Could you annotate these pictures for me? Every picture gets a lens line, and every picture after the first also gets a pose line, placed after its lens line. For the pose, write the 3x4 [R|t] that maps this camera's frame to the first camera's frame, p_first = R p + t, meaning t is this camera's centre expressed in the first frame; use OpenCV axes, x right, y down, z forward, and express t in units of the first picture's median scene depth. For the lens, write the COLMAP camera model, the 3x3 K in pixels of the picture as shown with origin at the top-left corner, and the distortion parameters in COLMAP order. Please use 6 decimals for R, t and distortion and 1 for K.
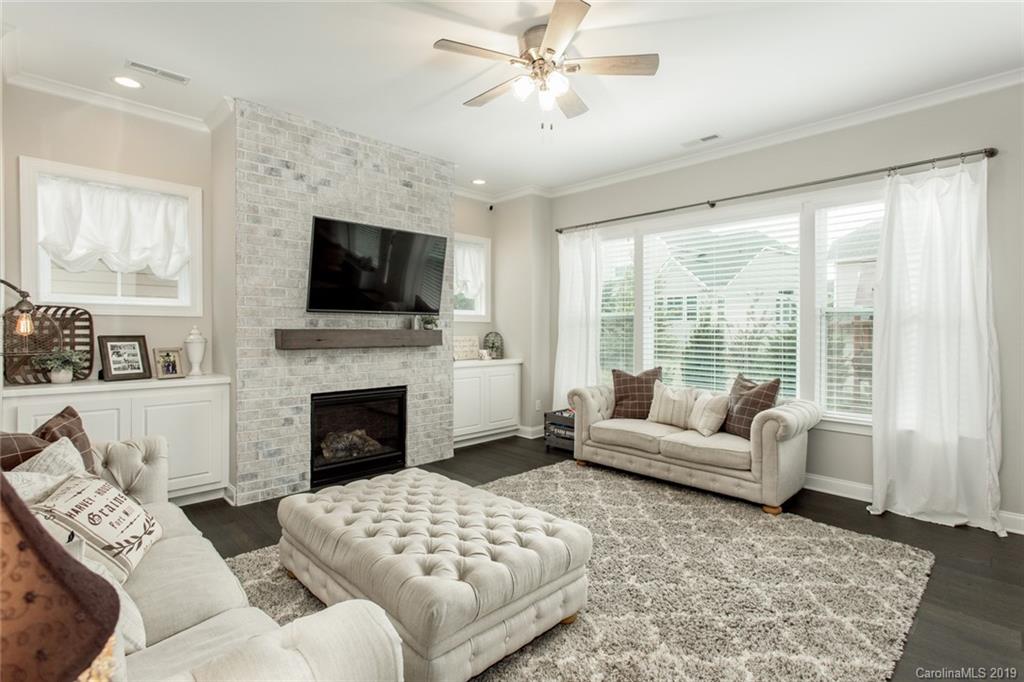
lens RADIAL K [[497.1, 0, 510.3], [0, 497.1, 334.6], [0, 0, 1]] dist [0.006677, 0.001137]
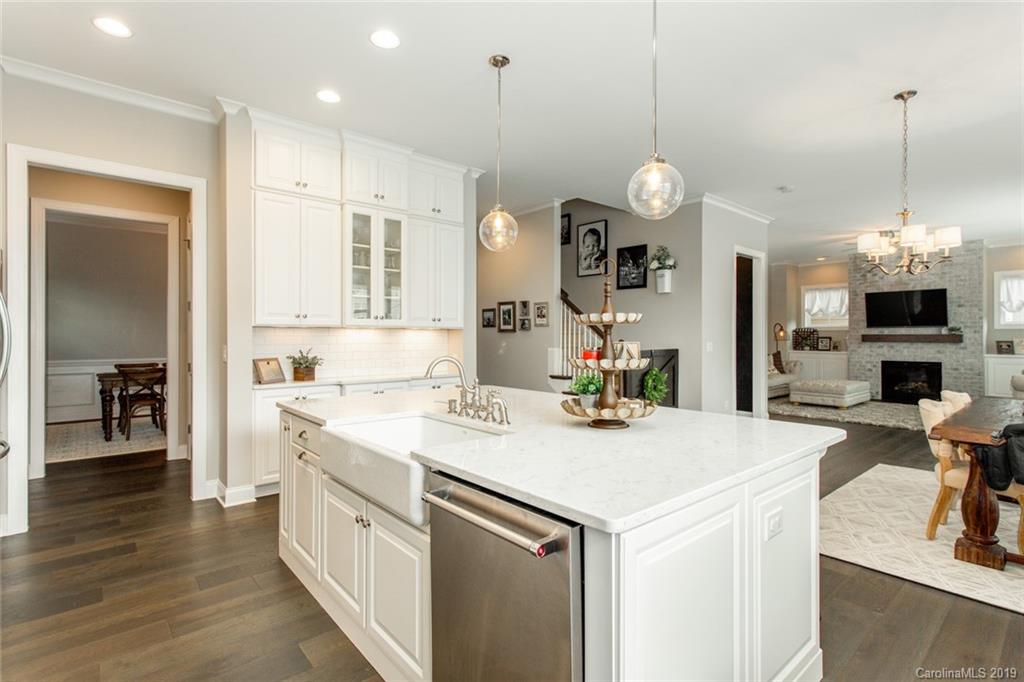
lens RADIAL K [[497.1, 0, 507.9], [0, 497.1, 338.9], [0, 0, 1]] dist [0.006677, 0.001137]
pose [[-0.058735, -0.000888, -0.998273, 2.032857], [-0.010921, 0.999940, -0.000247, 0.030831], [0.998214, 0.010888, -0.058741, -0.656913]]
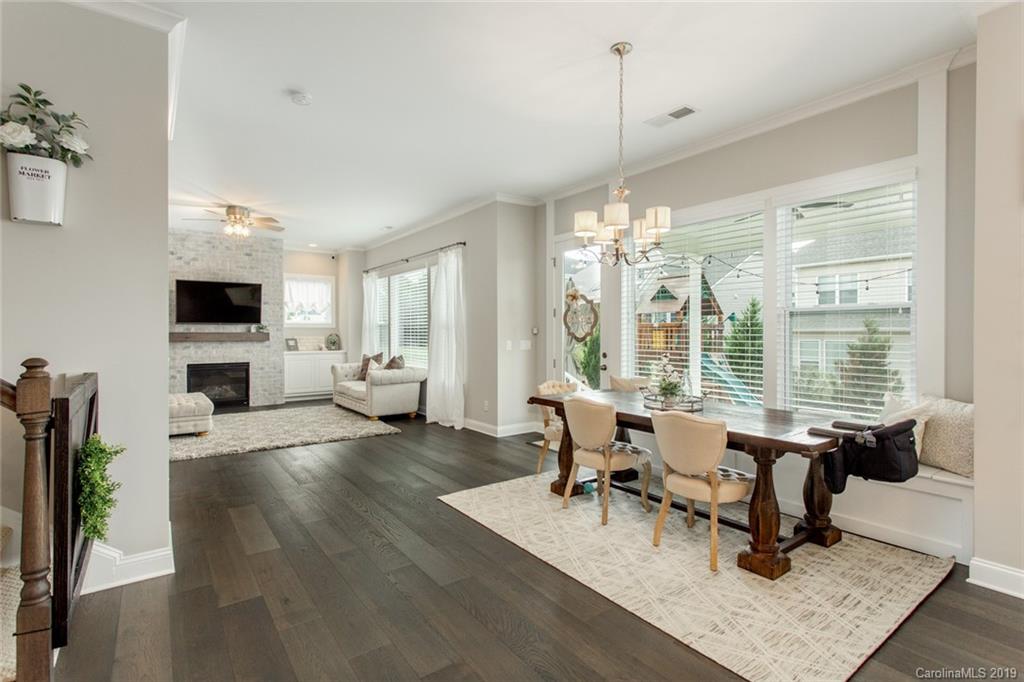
lens RADIAL K [[497.1, 0, 510.0], [0, 497.1, 334.4], [0, 0, 1]] dist [0.006677, 0.001137]
pose [[0.988524, -0.006151, -0.150938, 1.120335], [0.004988, 0.999955, -0.008080, 0.019387], [0.150981, 0.007235, 0.988510, -0.749427]]
